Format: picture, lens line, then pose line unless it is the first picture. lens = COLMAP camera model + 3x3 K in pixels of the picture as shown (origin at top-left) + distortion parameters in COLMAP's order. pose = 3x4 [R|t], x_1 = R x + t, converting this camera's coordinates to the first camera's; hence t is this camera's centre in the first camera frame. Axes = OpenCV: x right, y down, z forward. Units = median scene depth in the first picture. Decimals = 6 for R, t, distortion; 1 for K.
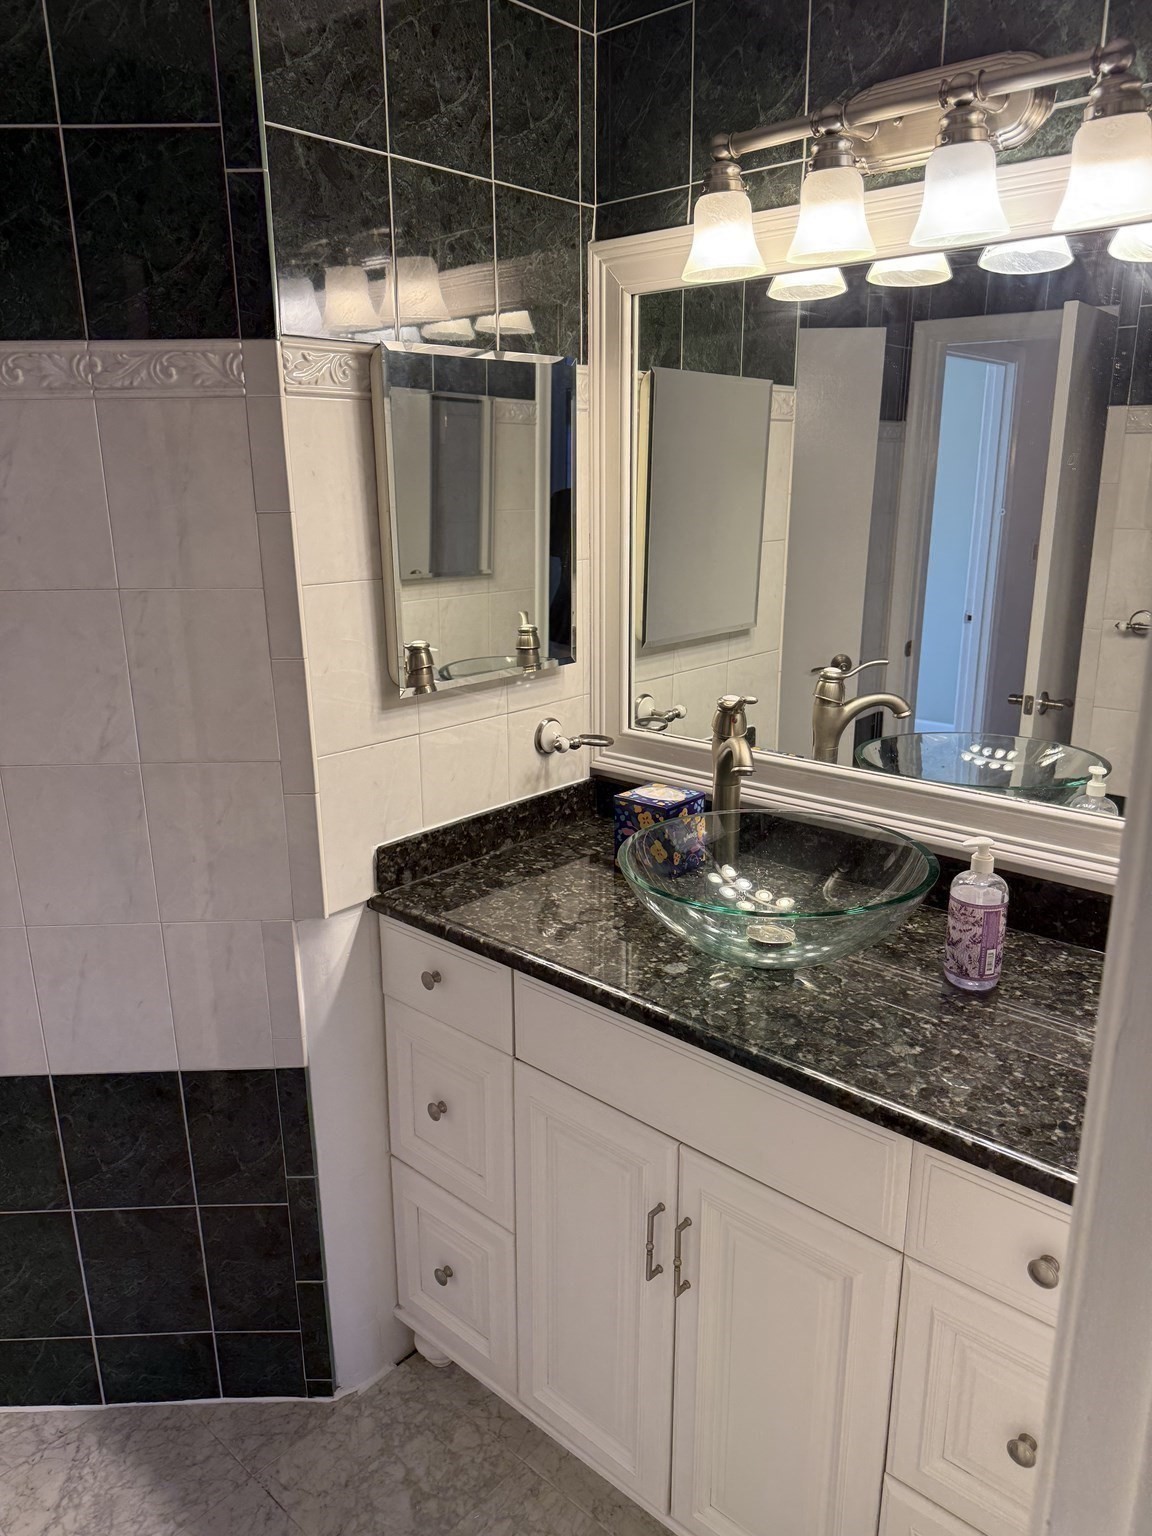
lens RADIAL K [[1077.6, 0, 576.0], [0, 1077.6, 768.0], [0, 0, 1]] dist [-0.002702, -0.008260]
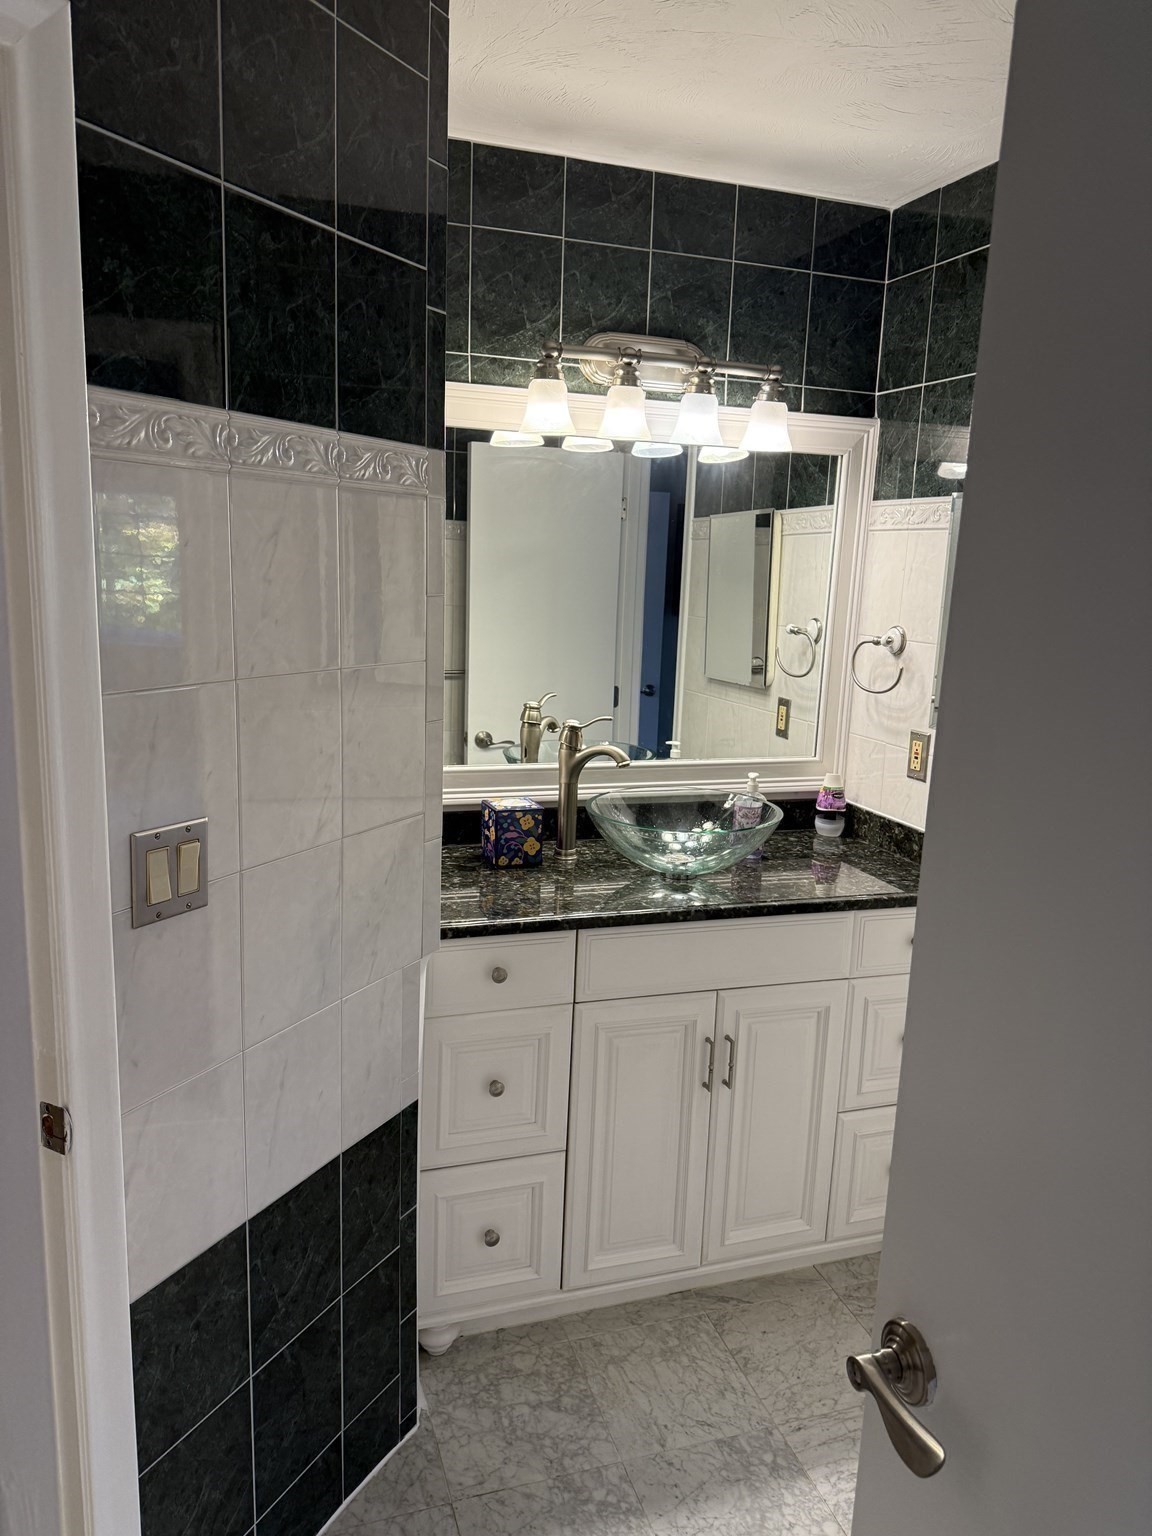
lens RADIAL K [[1077.6, 0, 576.0], [0, 1077.6, 768.0], [0, 0, 1]] dist [-0.002702, -0.008260]
pose [[0.493380, -0.138299, 0.858749, -1.219681], [0.191676, 0.980296, 0.047750, -0.080271], [-0.848432, 0.141043, 0.510167, 0.306409]]
